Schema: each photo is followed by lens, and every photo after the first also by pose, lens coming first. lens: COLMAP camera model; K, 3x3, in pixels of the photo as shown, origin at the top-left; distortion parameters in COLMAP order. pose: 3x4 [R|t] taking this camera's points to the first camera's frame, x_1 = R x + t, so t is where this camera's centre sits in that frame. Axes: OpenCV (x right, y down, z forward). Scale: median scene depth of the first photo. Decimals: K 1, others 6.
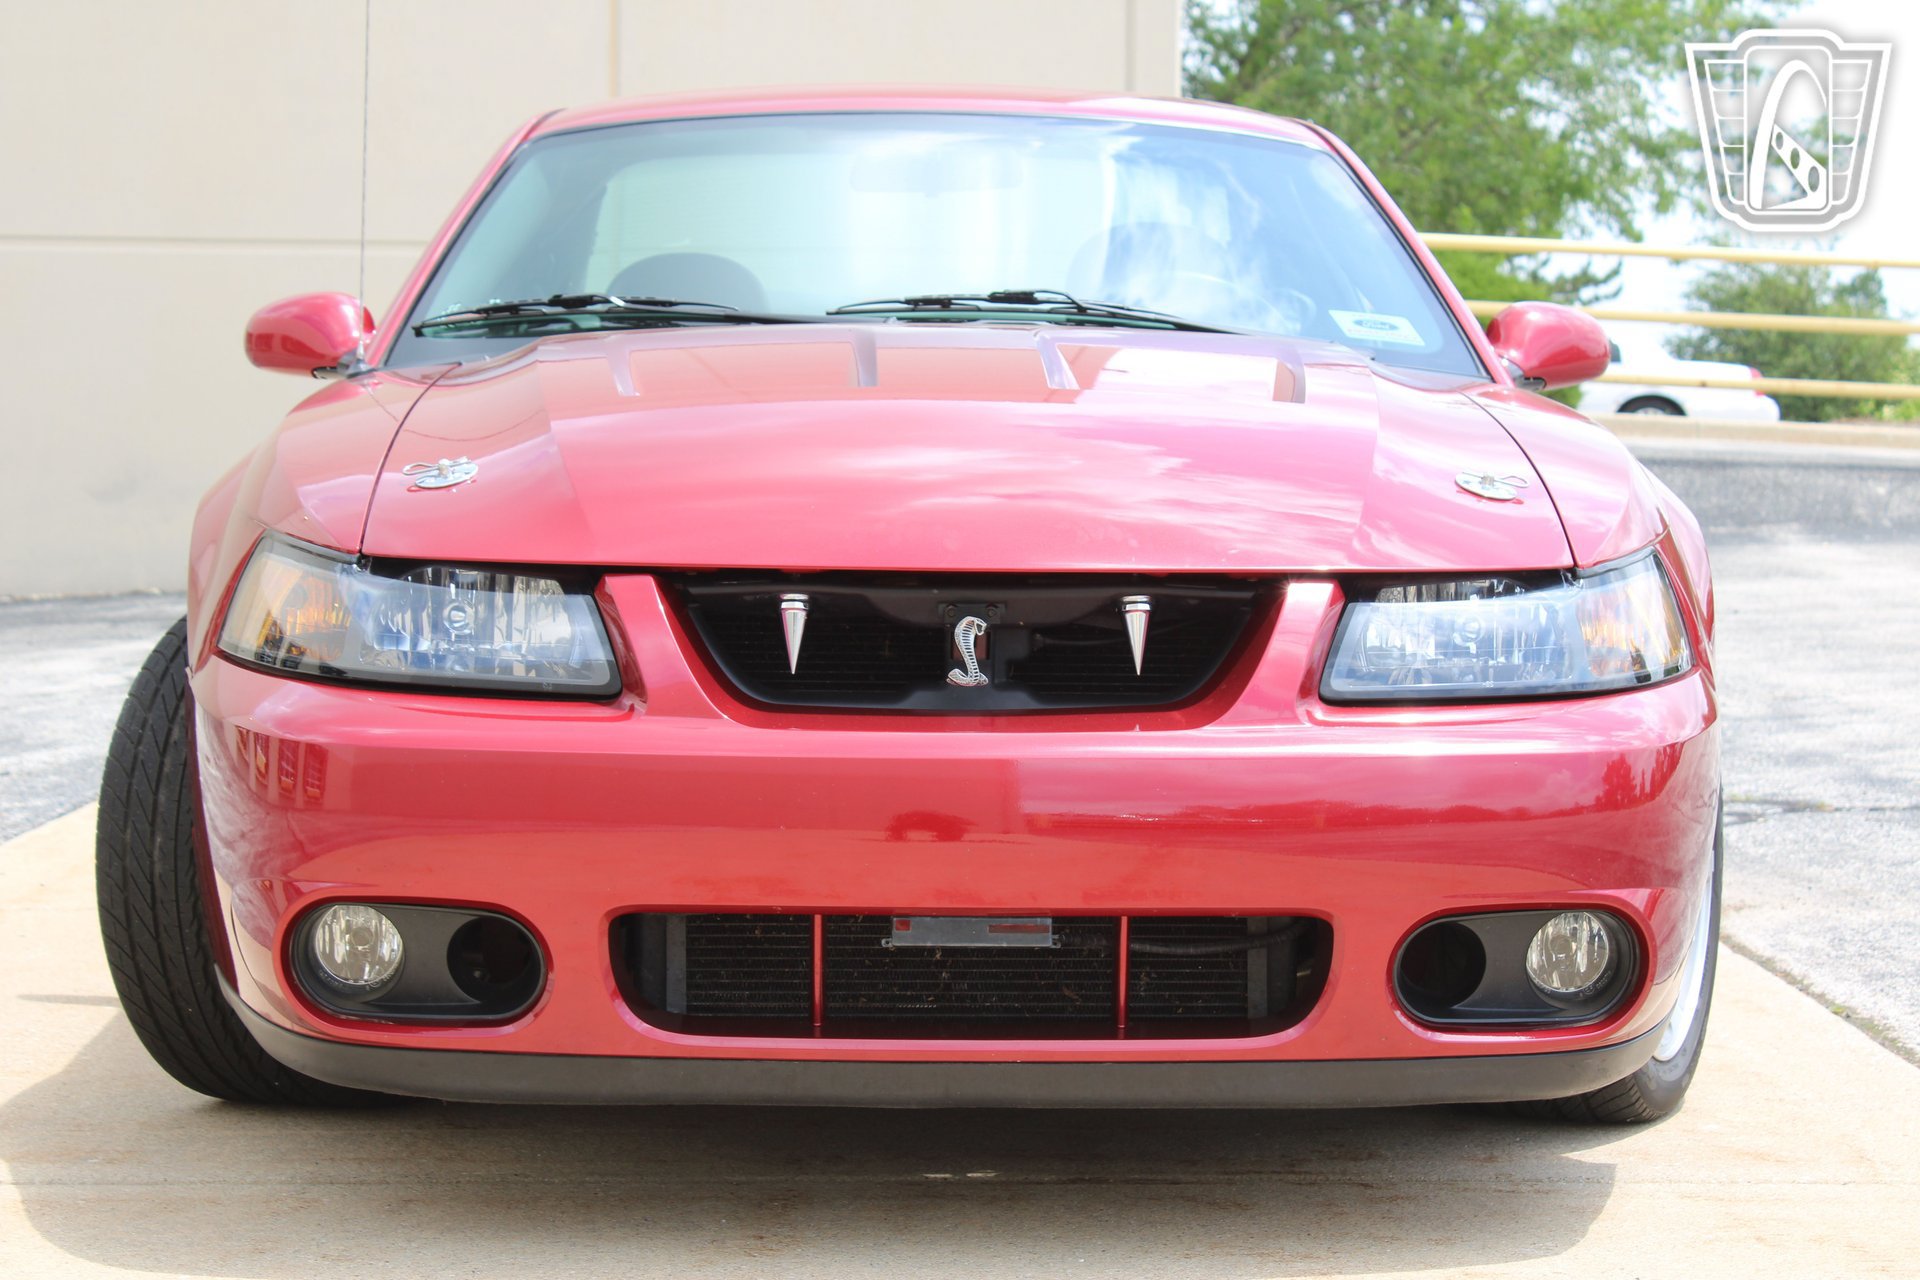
lens RADIAL K [[4062.4, 0, 960.0], [0, 4062.4, 640.0], [0, 0, 1]] dist [0.053144, 0.393198]
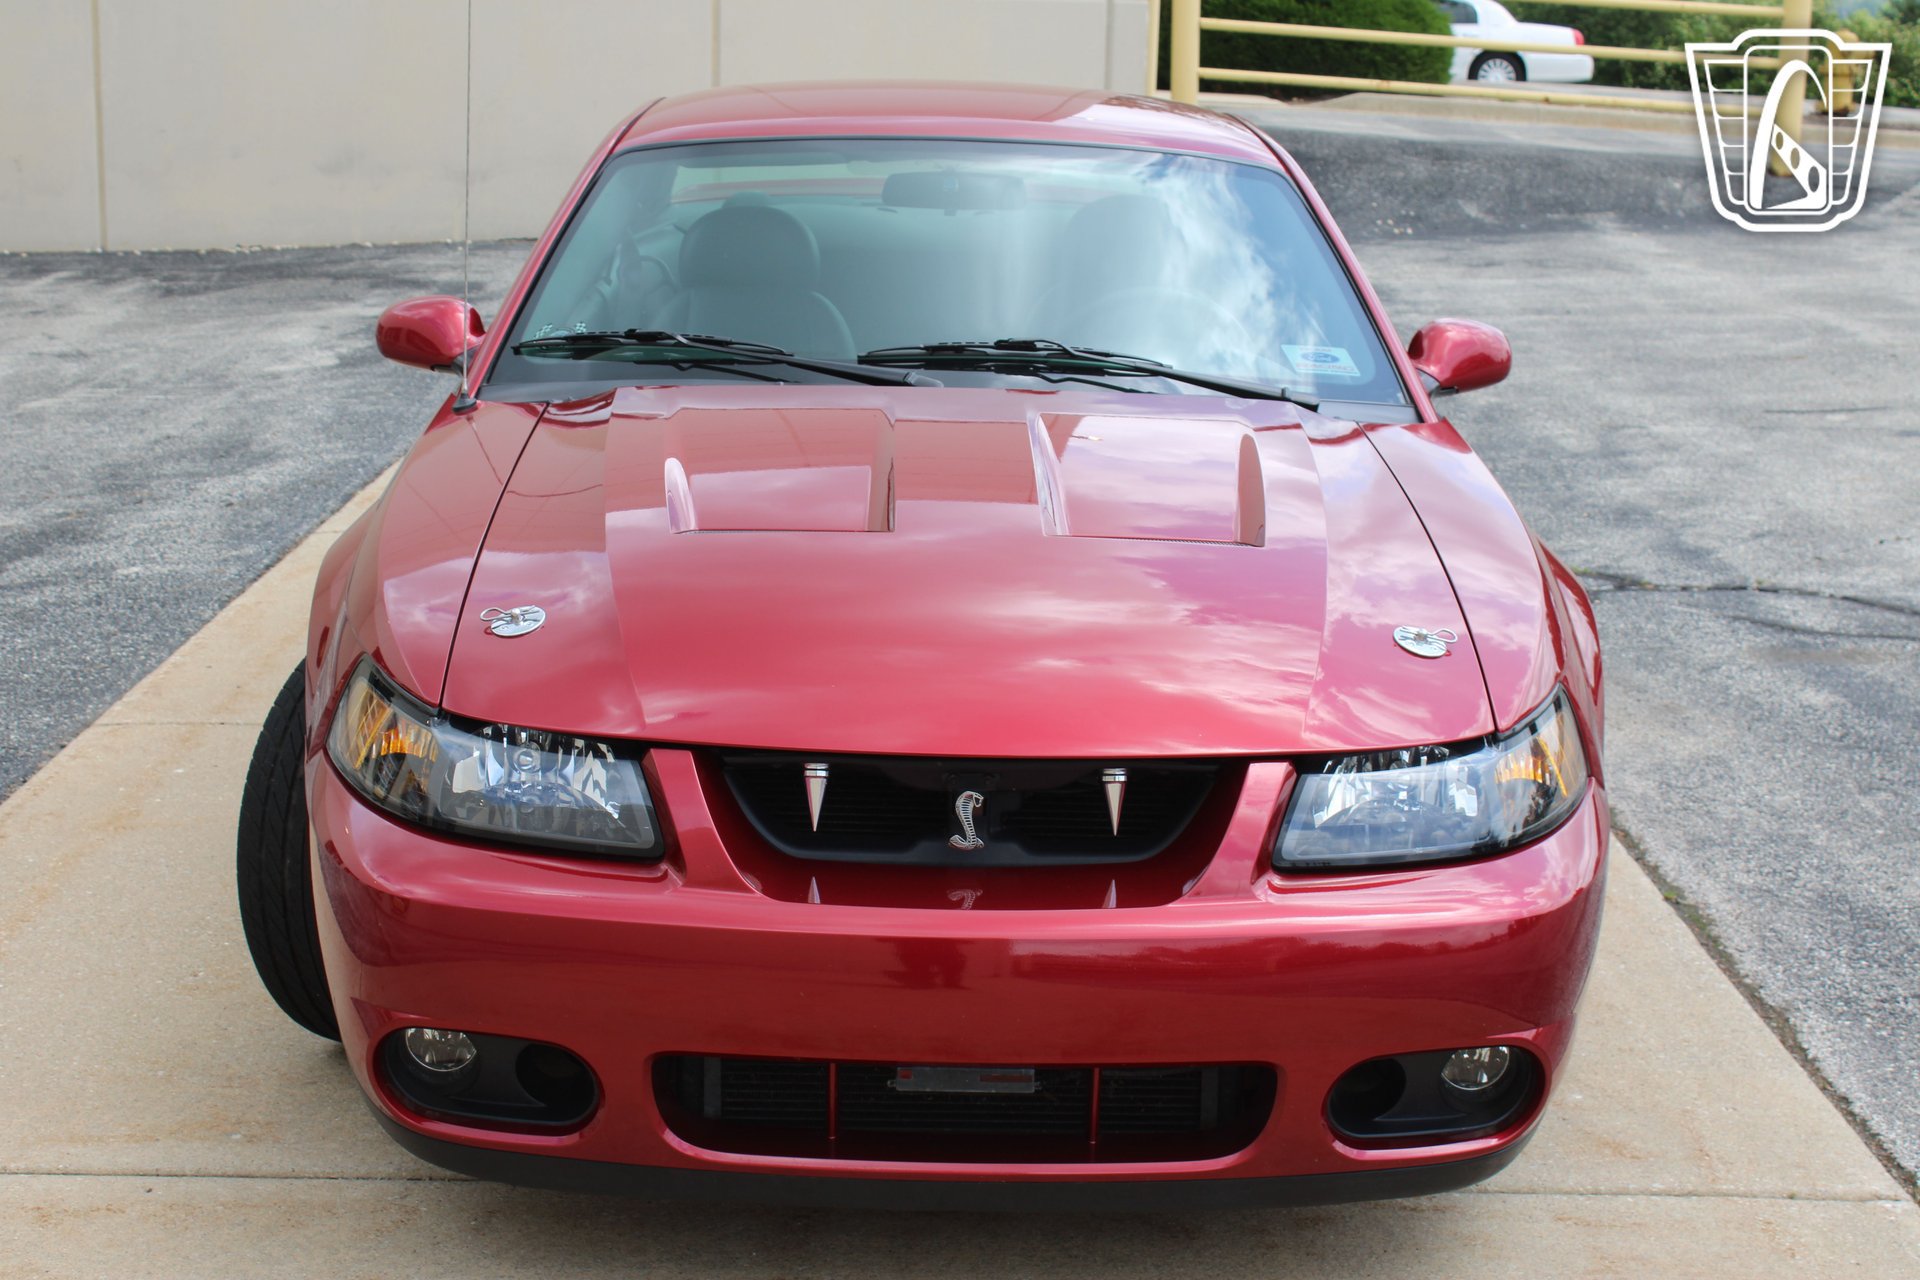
lens RADIAL K [[2942.7, 0, 960.0], [0, 2942.7, 640.0], [0, 0, 1]] dist [-0.008099, -0.029239]
pose [[0.999819, 0.018629, -0.003808, 0.001920], [-0.017815, 0.987771, 0.154893, -0.150927], [0.006647, -0.154797, 0.987924, 0.160351]]
